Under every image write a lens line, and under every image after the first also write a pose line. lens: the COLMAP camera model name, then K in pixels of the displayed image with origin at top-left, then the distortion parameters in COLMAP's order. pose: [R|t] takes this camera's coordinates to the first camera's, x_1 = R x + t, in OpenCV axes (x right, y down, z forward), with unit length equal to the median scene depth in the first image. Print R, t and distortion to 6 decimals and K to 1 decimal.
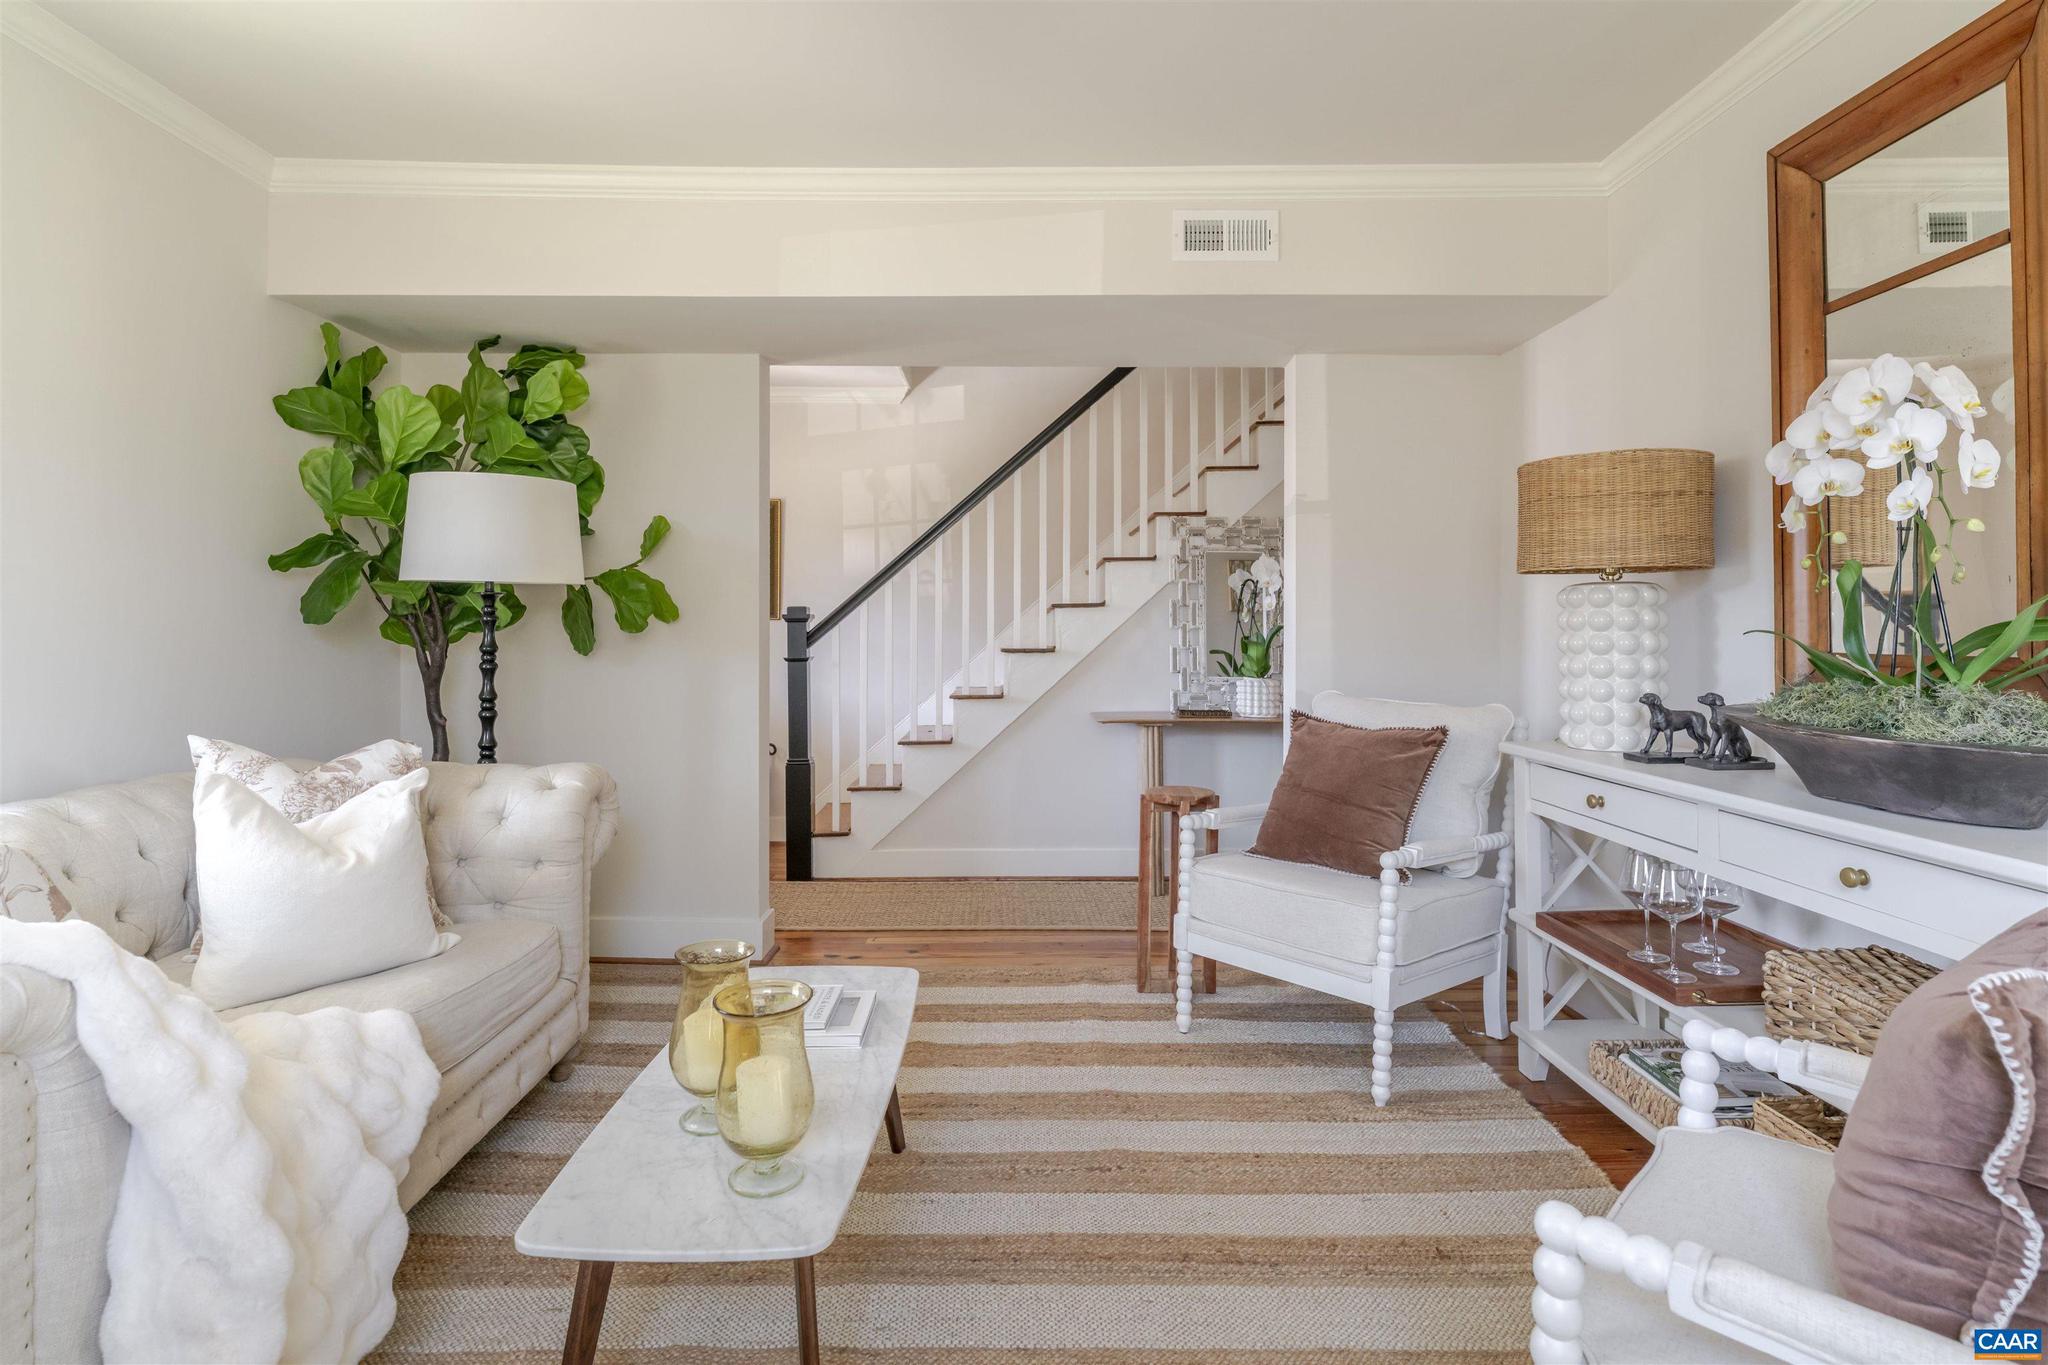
lens RADIAL K [[1026.7, 0, 929.0], [0, 1026.7, 622.5], [0, 0, 1]] dist [-0.005535, 0.001101]
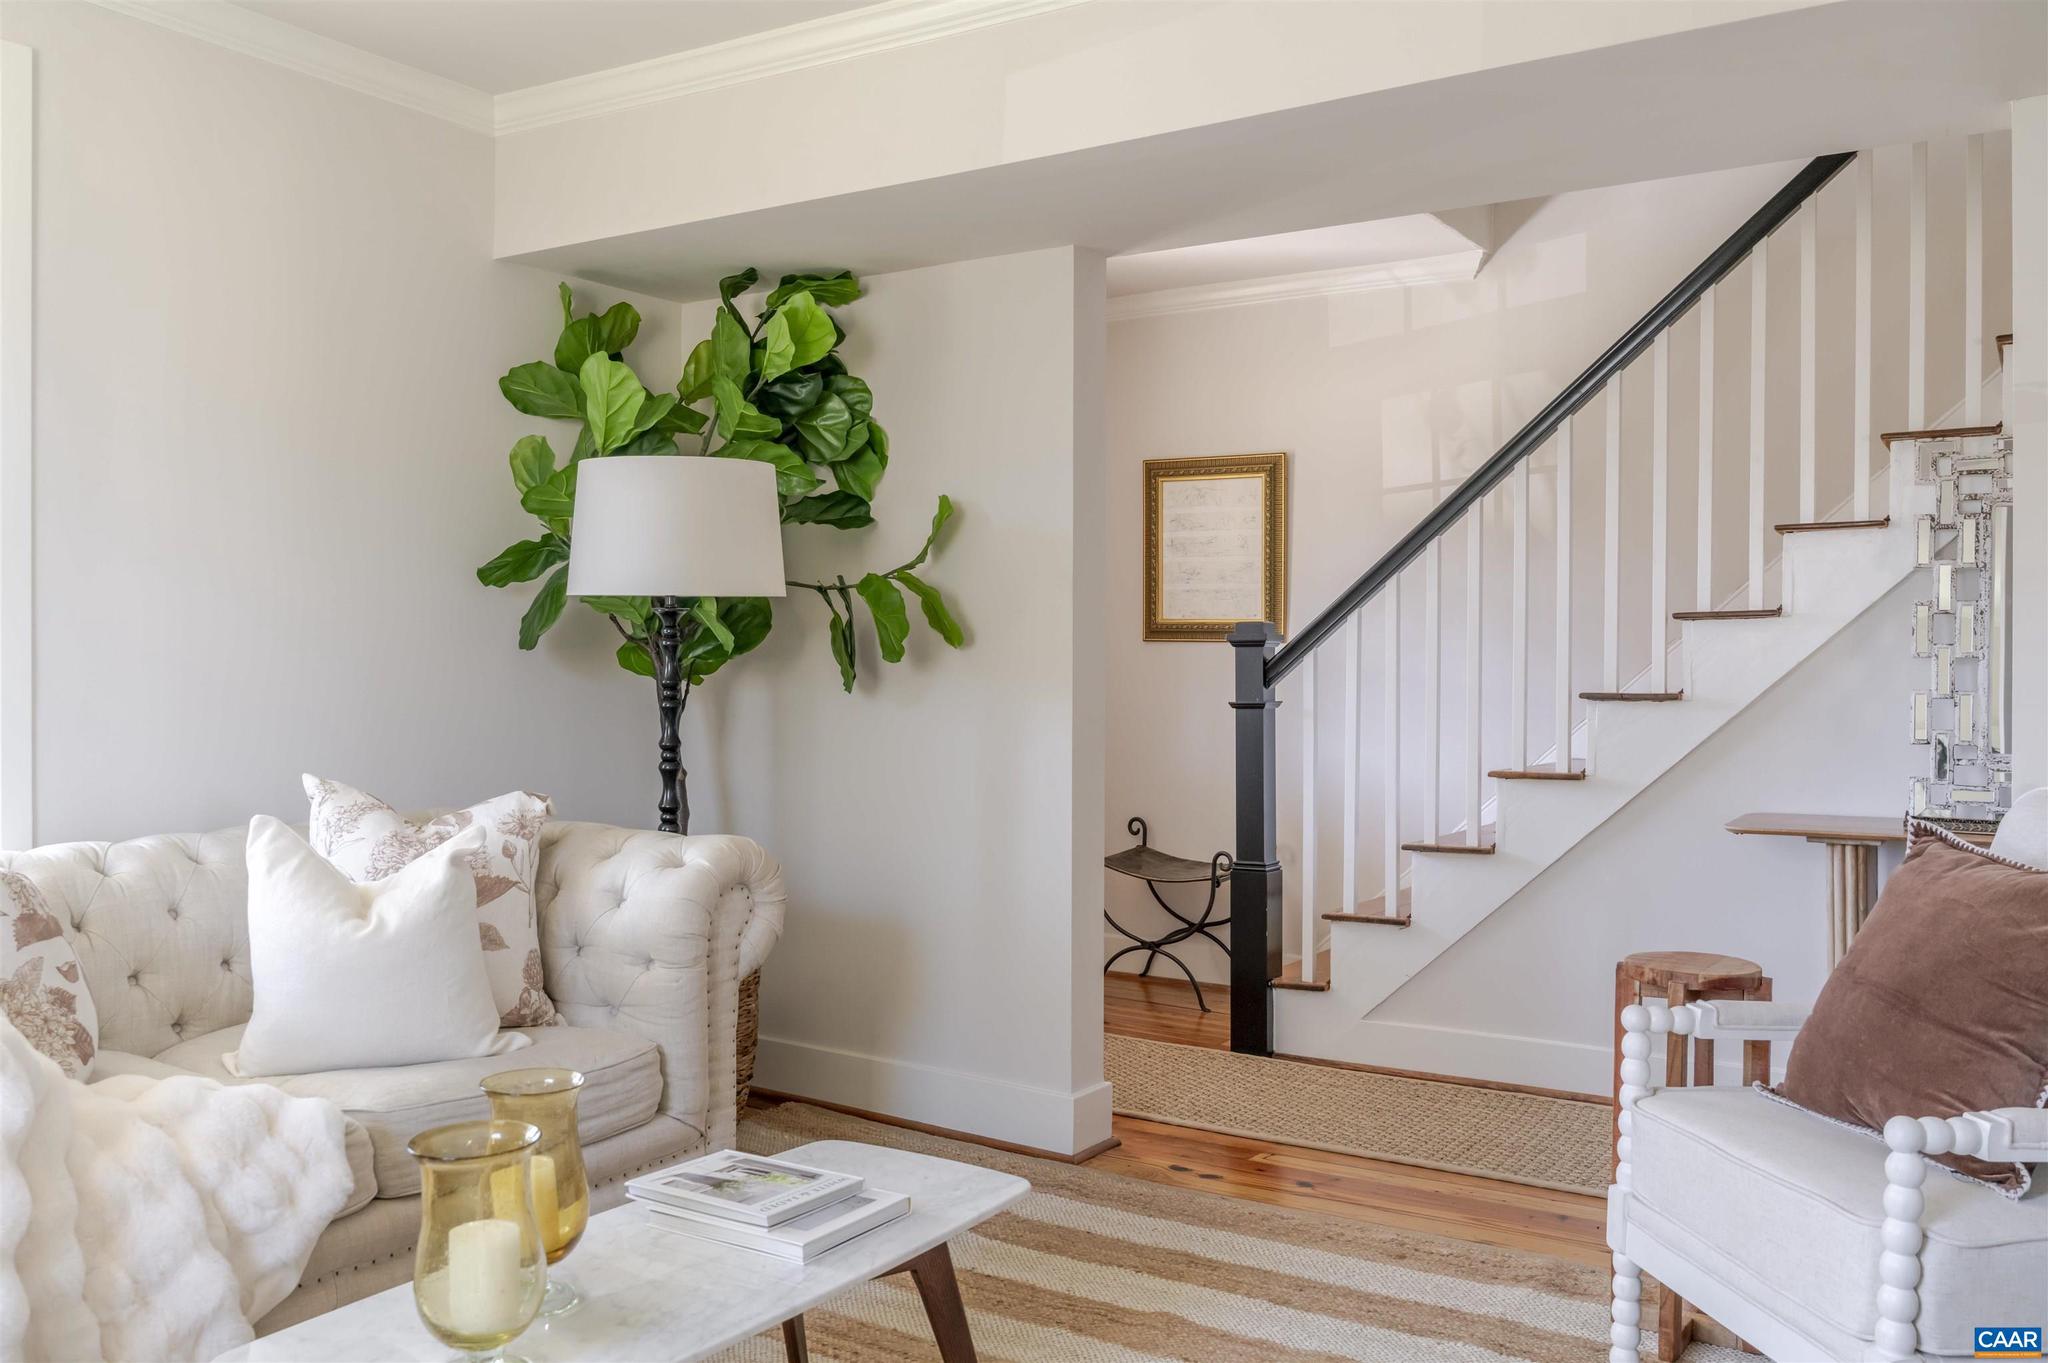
lens RADIAL K [[1664.3, 0, 1110.8], [0, 1664.3, 640.7], [0, 0, 1]] dist [-0.014434, -0.005910]
pose [[0.842632, -0.003068, -0.538481, 0.478347], [0.000921, 0.999991, -0.004256, 0.000211], [0.538489, 0.003090, 0.842627, 0.114492]]
